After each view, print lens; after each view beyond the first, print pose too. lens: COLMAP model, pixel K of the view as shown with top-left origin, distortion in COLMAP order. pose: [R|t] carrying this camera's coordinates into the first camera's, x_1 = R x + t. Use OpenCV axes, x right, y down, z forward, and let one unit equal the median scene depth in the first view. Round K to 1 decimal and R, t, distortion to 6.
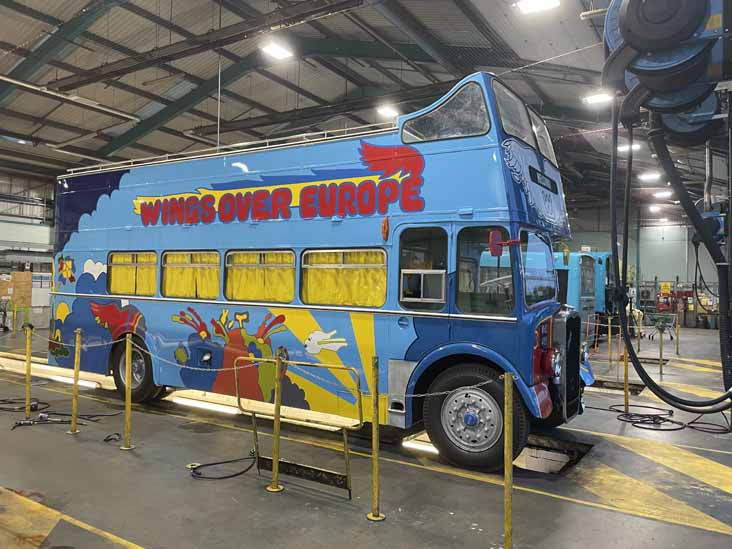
lens RADIAL K [[559.9, 0, 366.0], [0, 559.9, 274.5], [0, 0, 1]] dist [0.012700, 0.000062]
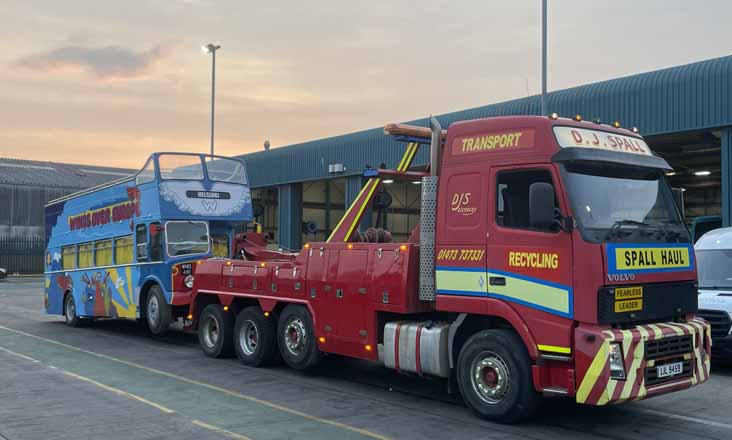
lens RADIAL K [[749.1, 0, 366.0], [0, 749.1, 220.0], [0, 0, 1]] dist [0.006836, 0.001670]
pose [[0.950876, -0.083873, -0.297995, 1.513269], [0.065657, 0.995339, -0.070640, 0.136939], [0.302530, 0.047604, 0.951950, -1.262949]]
